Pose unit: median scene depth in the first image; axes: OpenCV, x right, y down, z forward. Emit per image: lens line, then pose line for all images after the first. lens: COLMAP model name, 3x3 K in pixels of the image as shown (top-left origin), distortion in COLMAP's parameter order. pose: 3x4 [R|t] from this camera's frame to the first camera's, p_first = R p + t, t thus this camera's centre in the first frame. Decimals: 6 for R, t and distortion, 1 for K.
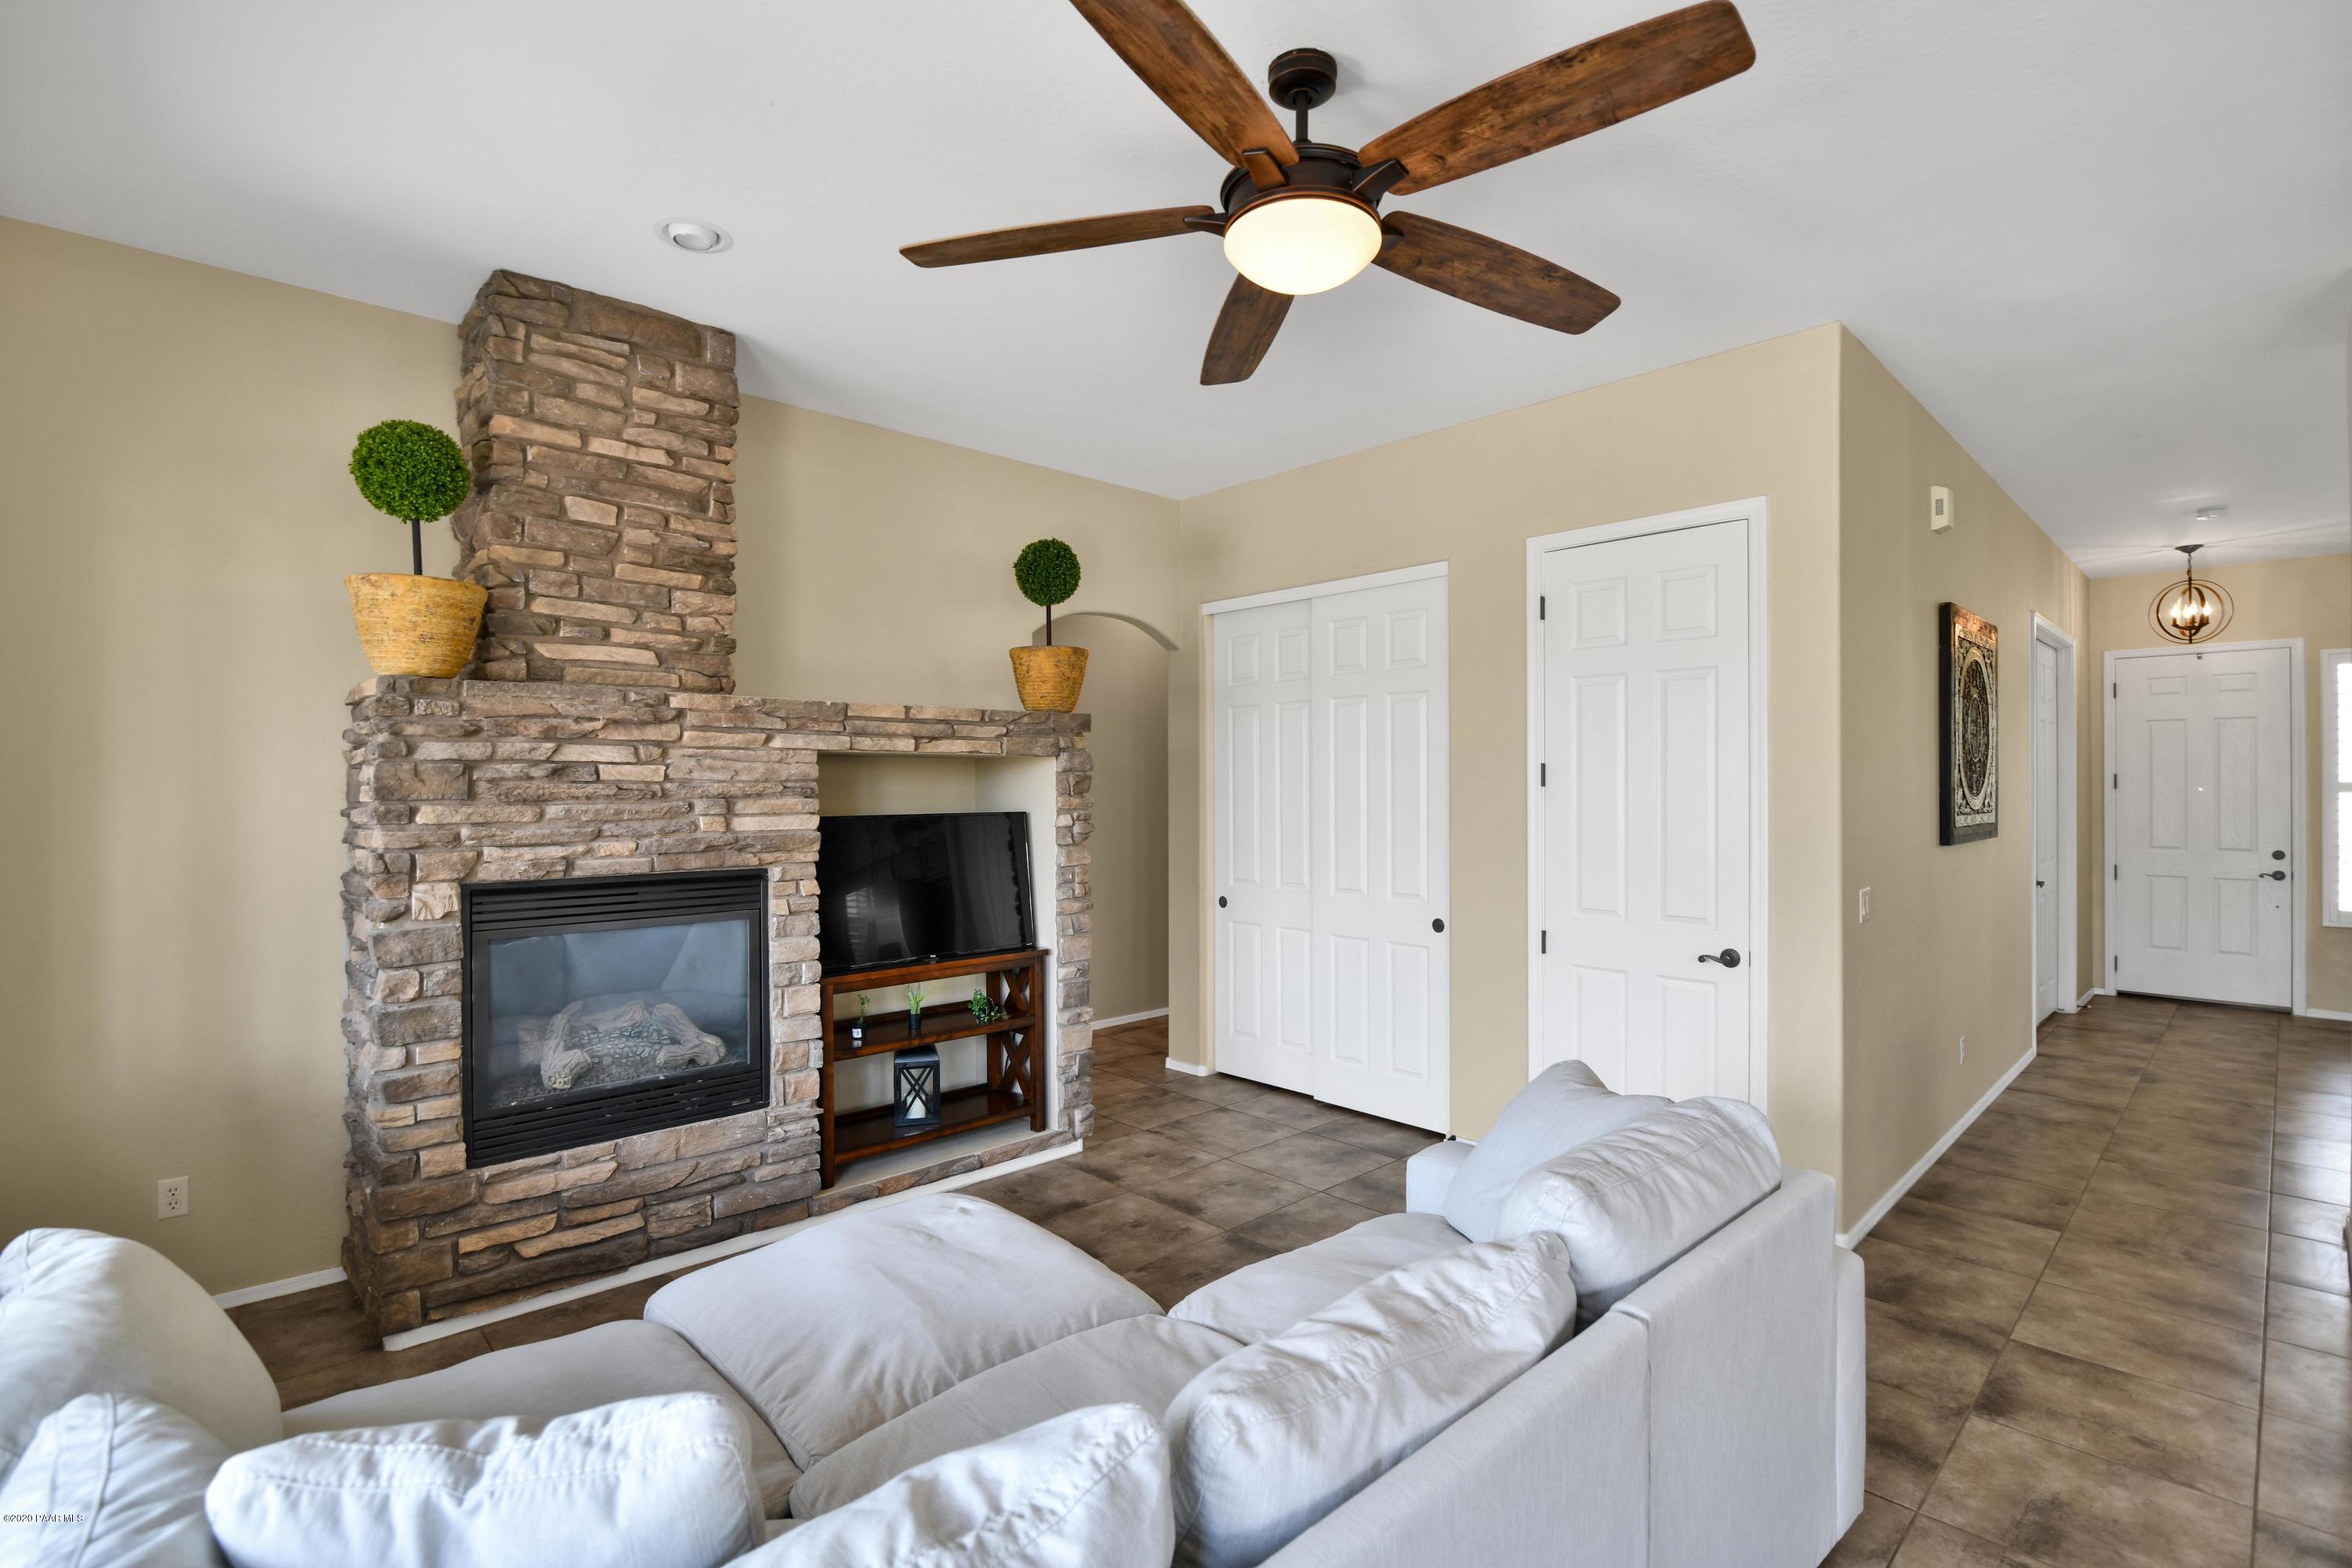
lens RADIAL K [[1070.6, 0, 1171.9], [0, 1070.6, 779.1], [0, 0, 1]] dist [-0.020418, -0.000220]
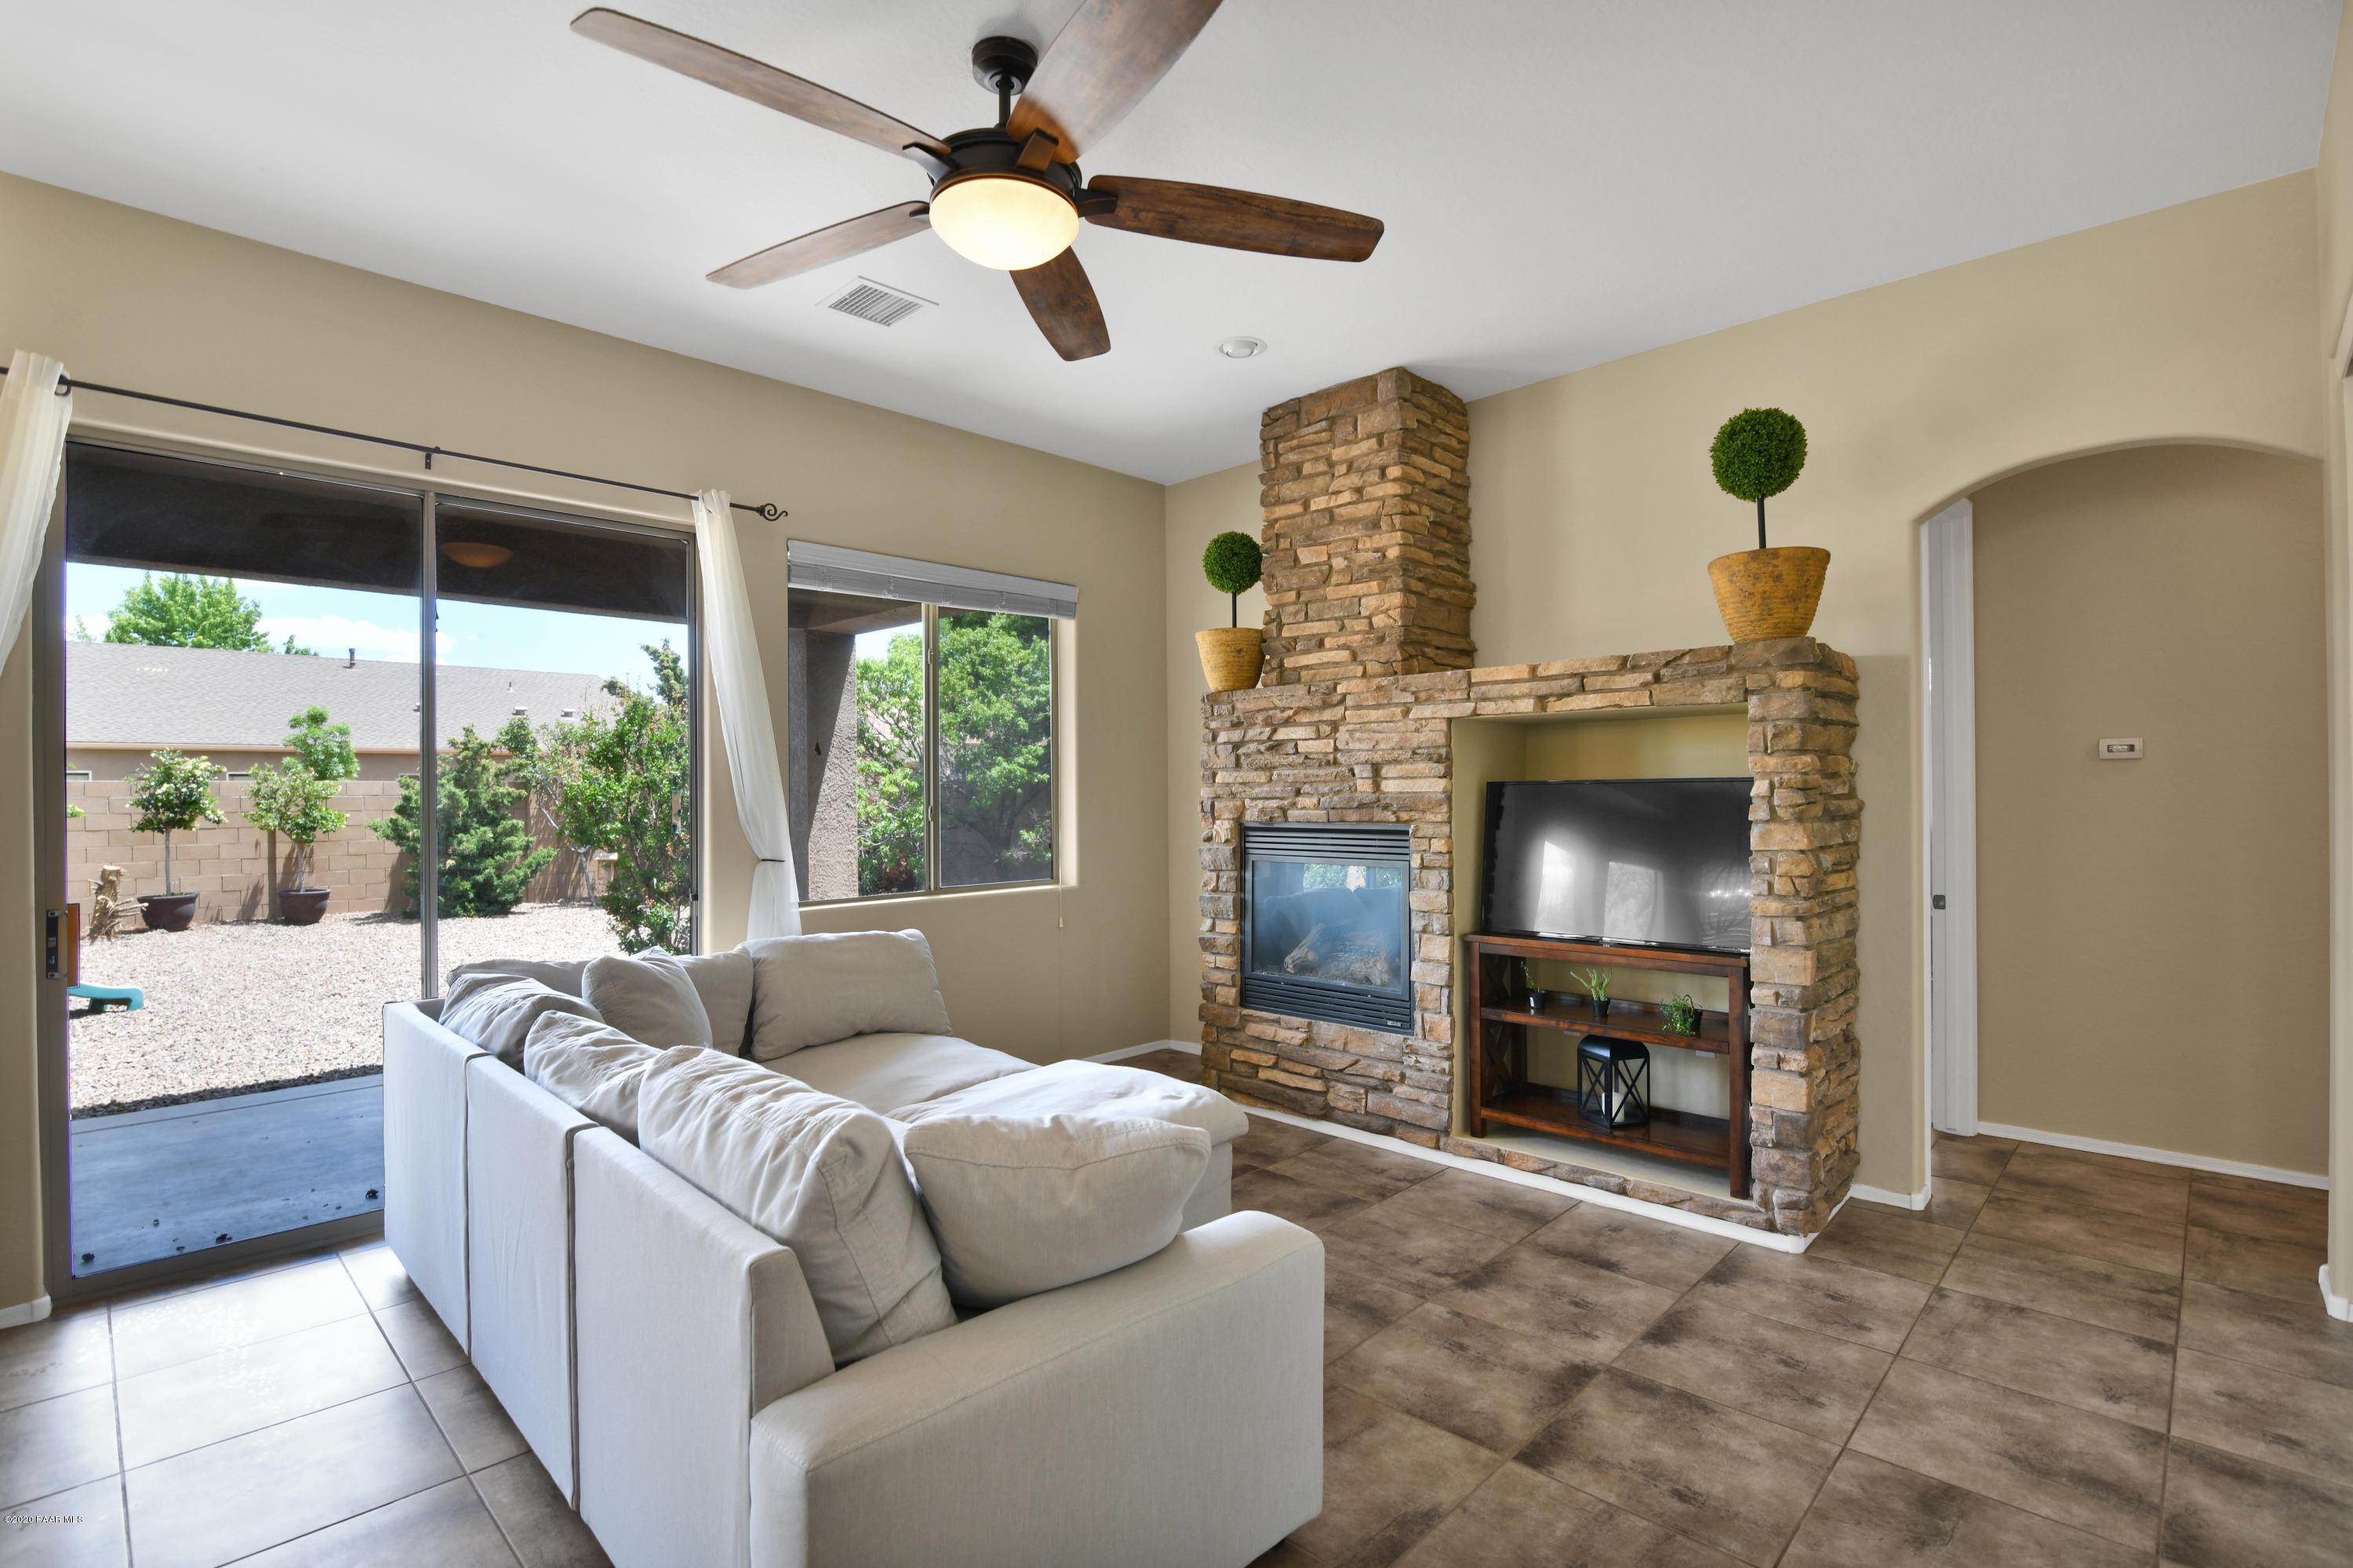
lens RADIAL K [[1071.1, 0, 1185.5], [0, 1071.1, 782.7], [0, 0, 1]] dist [-0.020418, -0.000220]
pose [[0.059814, -0.006258, -0.998190, 0.795973], [0.014591, 0.999879, -0.005394, 0.043513], [0.998103, -0.014242, 0.059898, 0.742851]]
